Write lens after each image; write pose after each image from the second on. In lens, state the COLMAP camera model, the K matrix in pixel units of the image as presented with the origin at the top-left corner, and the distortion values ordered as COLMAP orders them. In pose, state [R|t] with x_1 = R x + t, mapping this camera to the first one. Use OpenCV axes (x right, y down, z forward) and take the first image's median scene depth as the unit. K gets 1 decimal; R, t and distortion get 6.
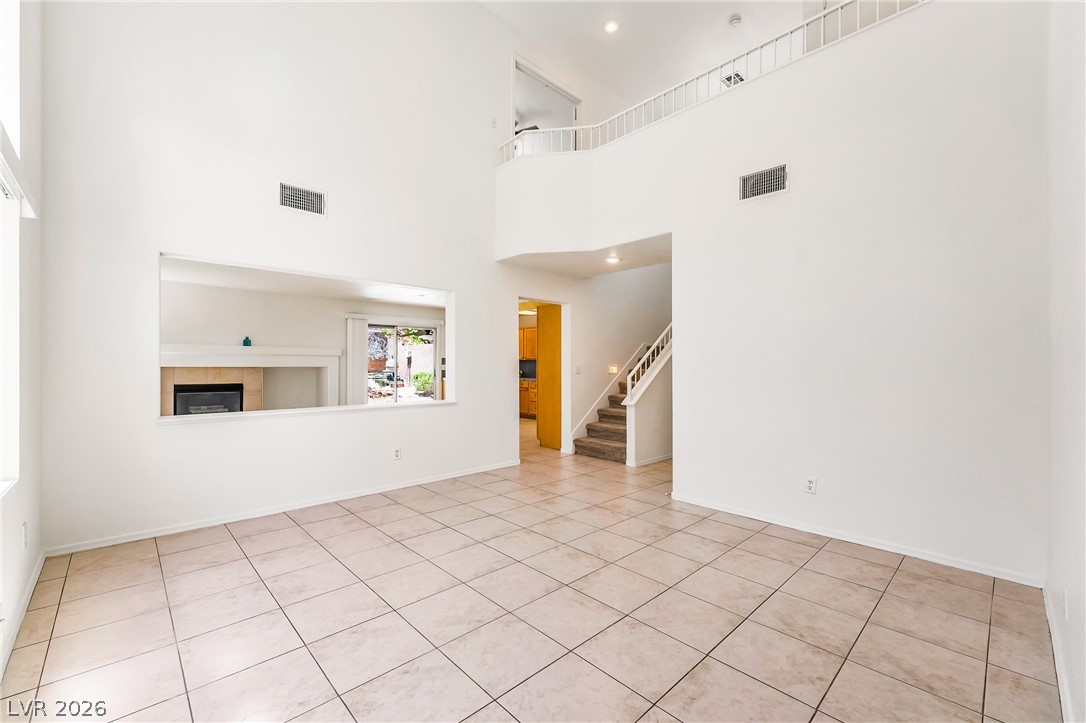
lens RADIAL K [[442.7, 0, 542.1], [0, 442.7, 364.0], [0, 0, 1]] dist [-0.001198, 0.000603]
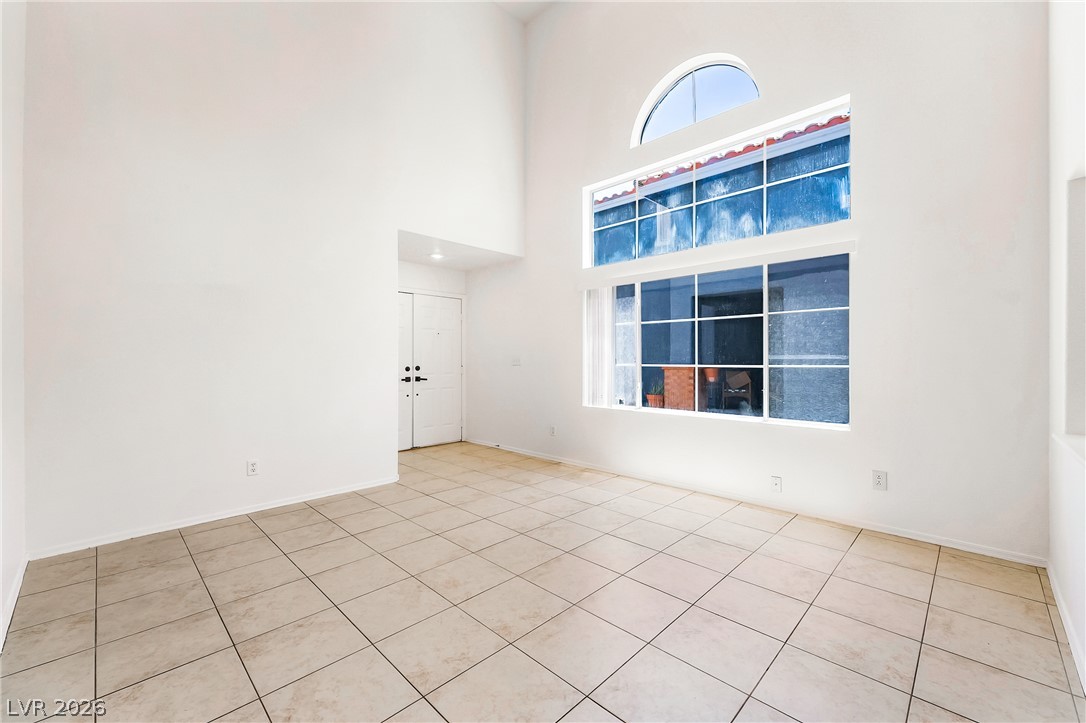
lens RADIAL K [[442.7, 0, 543.8], [0, 442.7, 359.3], [0, 0, 1]] dist [-0.001198, 0.000603]
pose [[-0.999489, -0.000907, -0.031941, -0.079045], [-0.000854, 0.999998, -0.001656, 0.017974], [0.031942, -0.001628, -0.999488, 1.944904]]
